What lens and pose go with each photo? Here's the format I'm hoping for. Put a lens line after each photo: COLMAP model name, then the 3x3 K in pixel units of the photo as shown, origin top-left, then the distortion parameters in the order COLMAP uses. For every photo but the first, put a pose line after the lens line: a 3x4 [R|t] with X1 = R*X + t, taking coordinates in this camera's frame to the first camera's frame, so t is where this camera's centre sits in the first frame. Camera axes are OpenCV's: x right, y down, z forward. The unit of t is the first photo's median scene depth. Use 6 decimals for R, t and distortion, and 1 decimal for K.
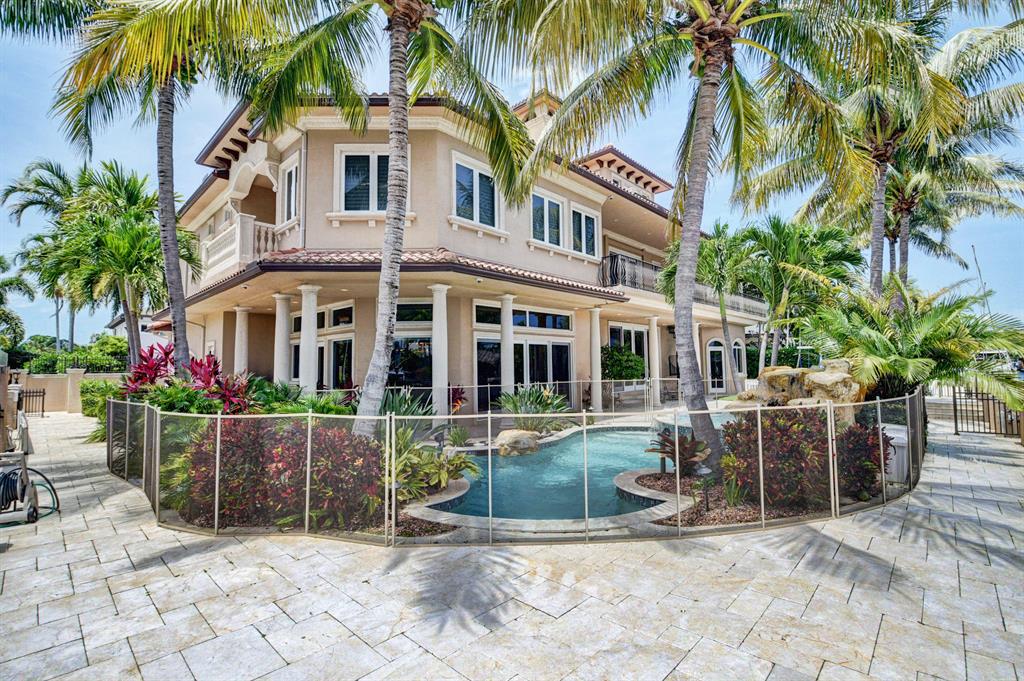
lens RADIAL K [[446.8, 0, 512.1], [0, 446.8, 335.3], [0, 0, 1]] dist [-0.000432, -0.019513]
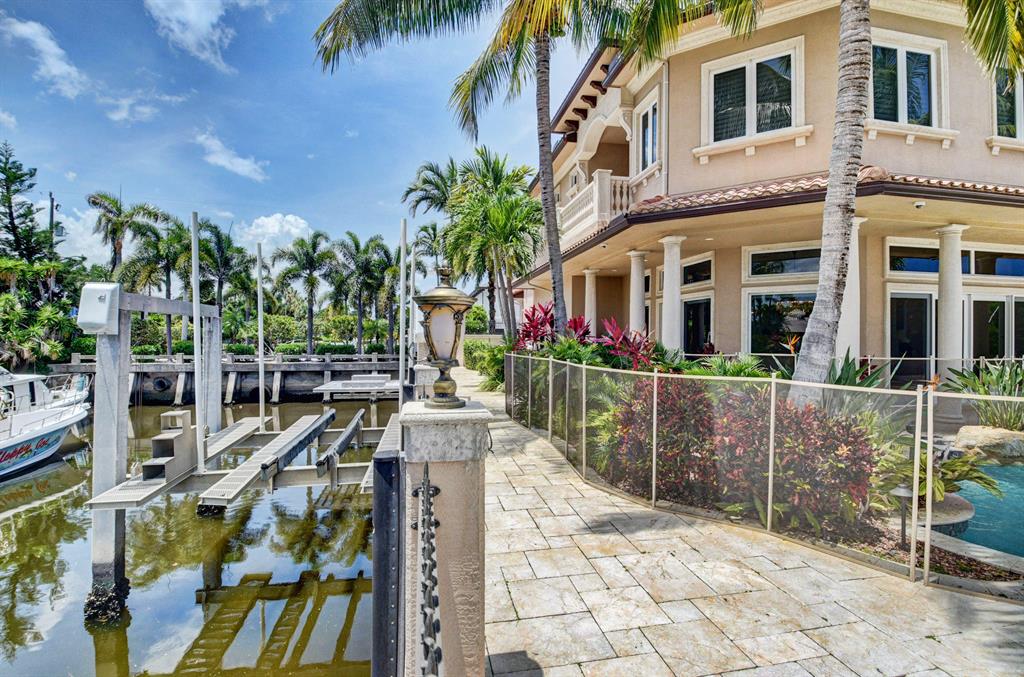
lens RADIAL K [[467.4, 0, 512.0], [0, 467.4, 338.5], [0, 0, 1]] dist [0.003006, -0.016254]
pose [[0.808852, 0.021572, -0.587616, -0.158122], [0.022699, 0.997436, 0.067862, 0.019357], [0.587574, -0.068229, 0.806289, 0.045179]]
